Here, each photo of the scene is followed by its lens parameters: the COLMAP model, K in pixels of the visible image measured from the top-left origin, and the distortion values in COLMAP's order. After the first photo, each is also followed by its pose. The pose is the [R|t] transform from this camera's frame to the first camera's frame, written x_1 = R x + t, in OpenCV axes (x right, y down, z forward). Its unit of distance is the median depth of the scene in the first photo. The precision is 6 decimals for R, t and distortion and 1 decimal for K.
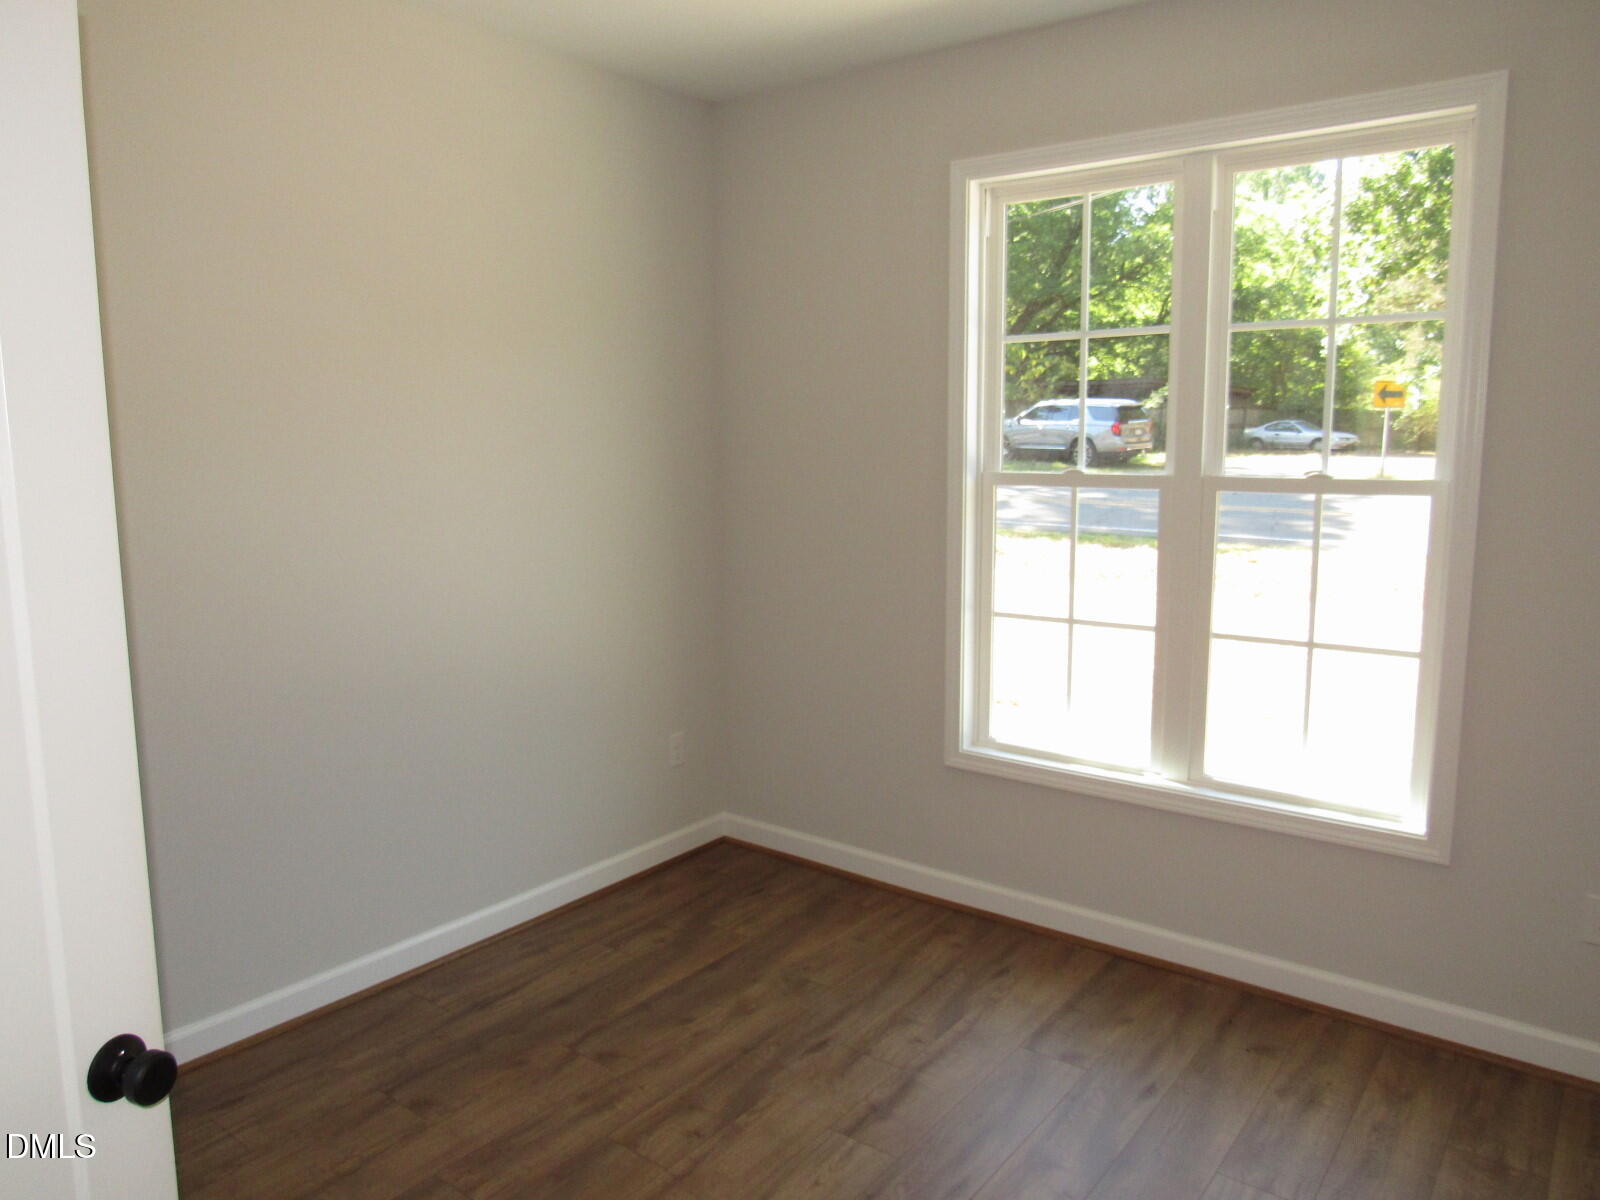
lens RADIAL K [[1138.7, 0, 800.0], [0, 1138.7, 600.0], [0, 0, 1]] dist [-0.011448, -0.002762]
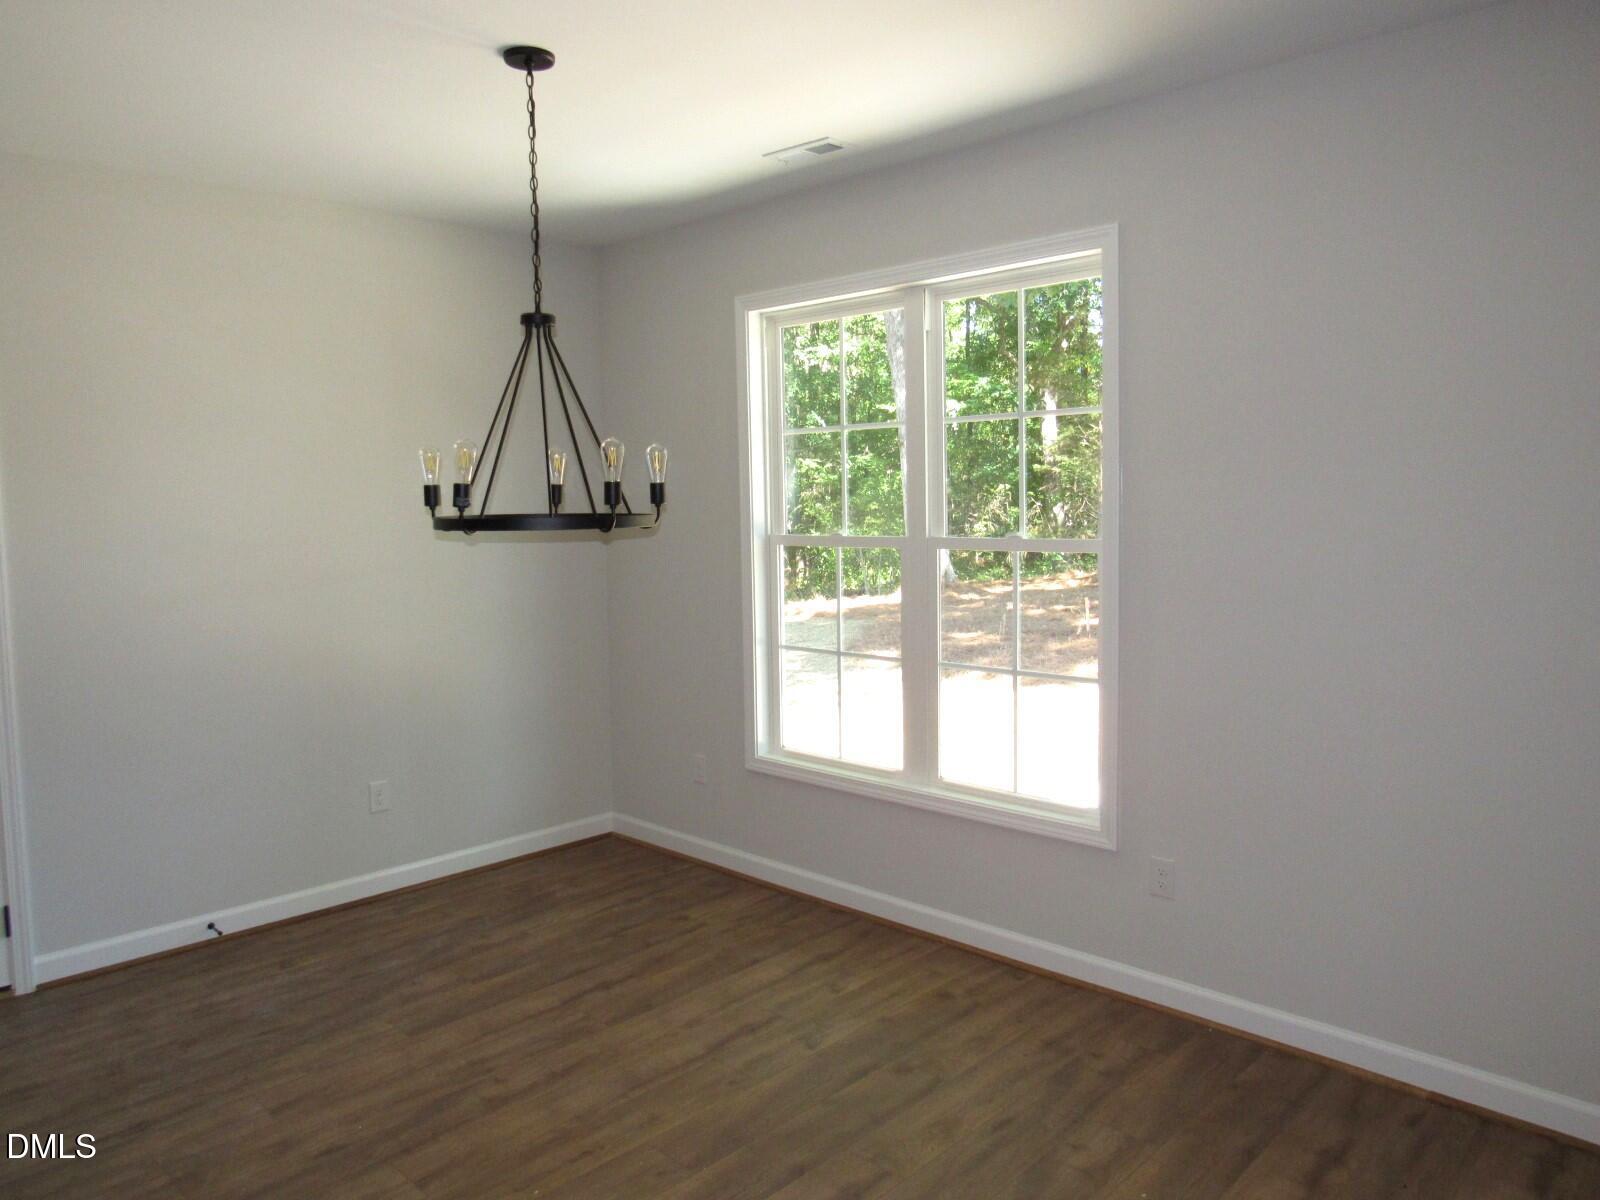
lens RADIAL K [[1097.1, 0, 738.6], [0, 1097.1, 639.1], [0, 0, 1]] dist [-0.035863, 0.003989]
pose [[0.991661, 0.007387, -0.128662, 0.275248], [-0.010386, 0.999689, -0.022657, 0.029871], [0.128455, 0.023804, 0.991430, -0.208983]]
